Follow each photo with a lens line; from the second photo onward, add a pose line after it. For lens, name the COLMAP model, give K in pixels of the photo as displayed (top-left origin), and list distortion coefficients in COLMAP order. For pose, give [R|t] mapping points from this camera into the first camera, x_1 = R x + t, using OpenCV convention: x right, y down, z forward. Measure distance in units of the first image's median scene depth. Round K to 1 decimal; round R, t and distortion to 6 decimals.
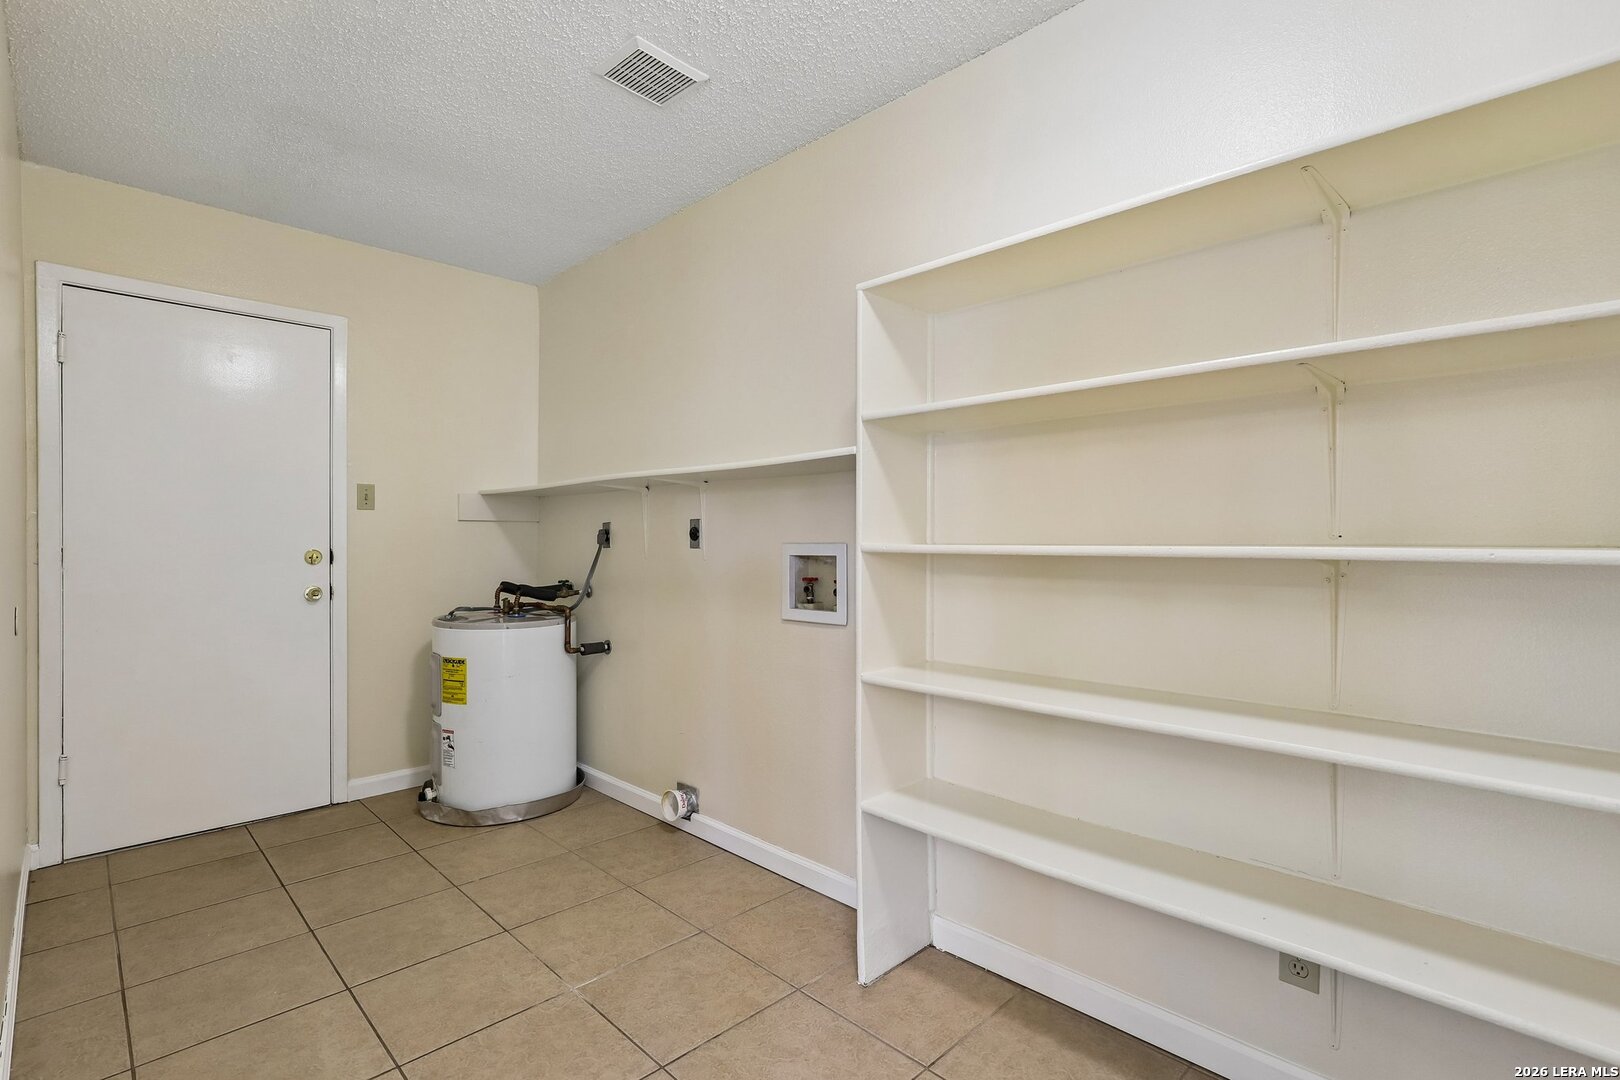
lens RADIAL K [[749.6, 0, 818.3], [0, 749.6, 542.3], [0, 0, 1]] dist [-0.017492, 0.006952]
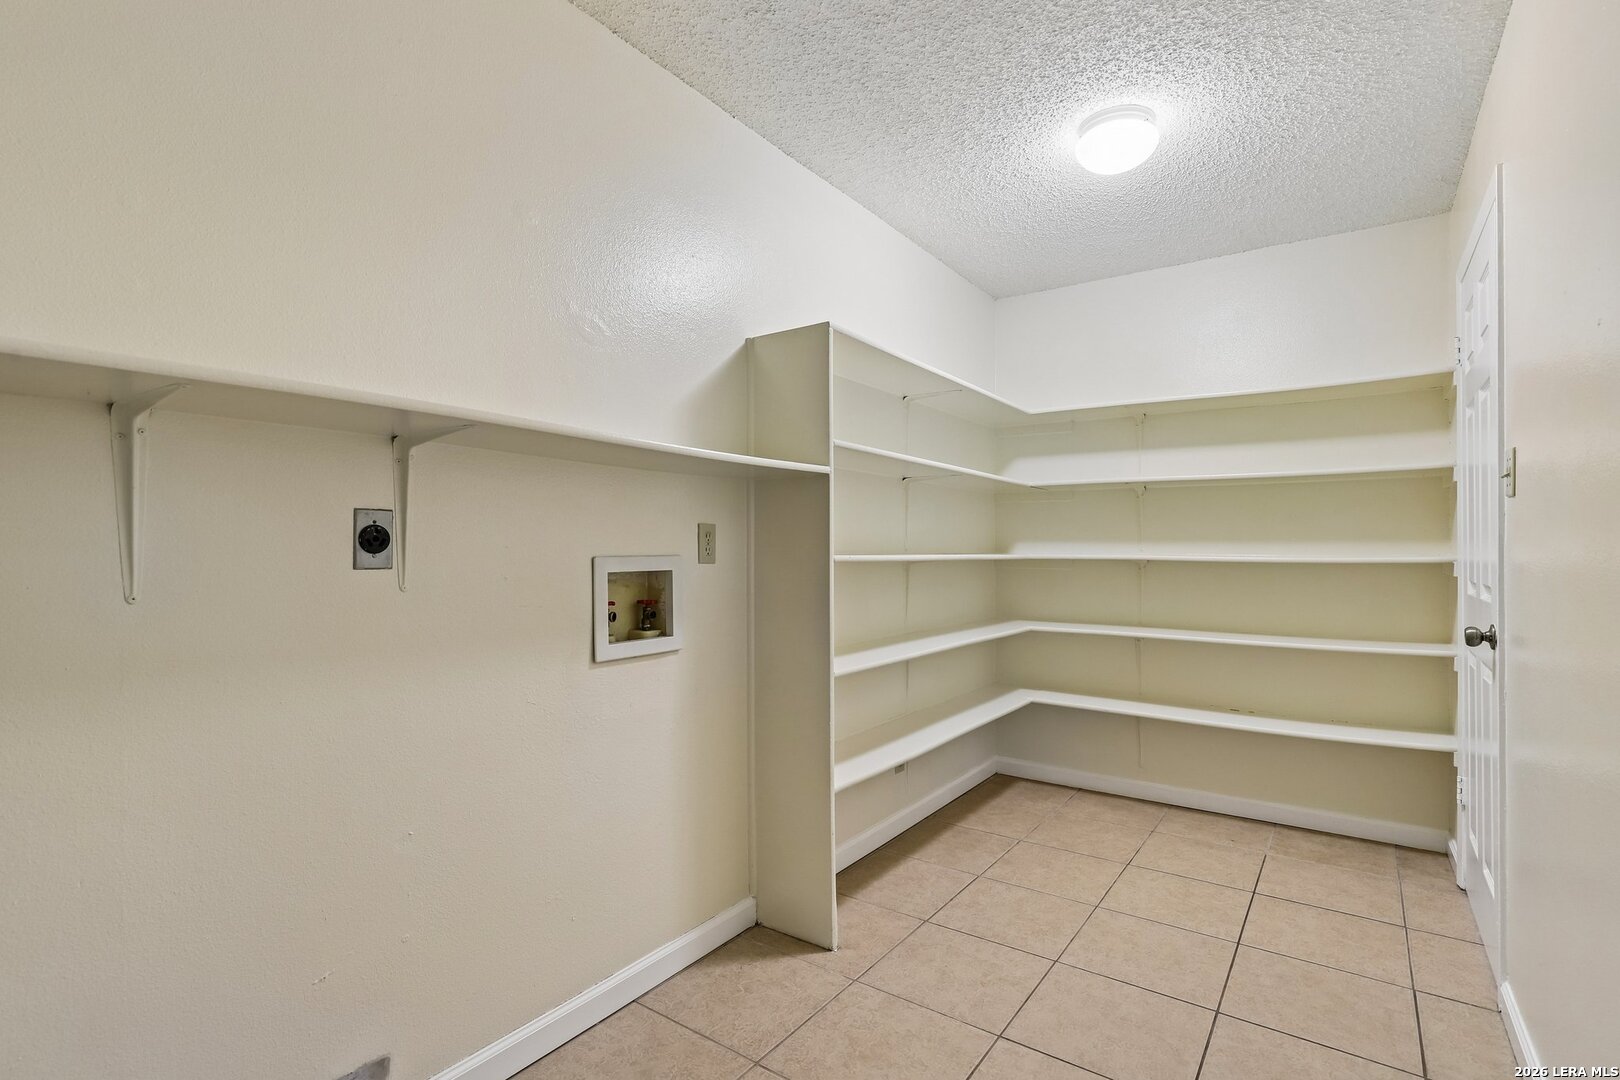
lens RADIAL K [[749.6, 0, 819.3], [0, 749.6, 545.6], [0, 0, 1]] dist [-0.017492, 0.006952]
pose [[-0.154328, 0.007096, 0.987994, -1.048566], [0.002375, 0.999974, -0.006811, -0.004568], [-0.988017, 0.001295, -0.154341, 1.198062]]
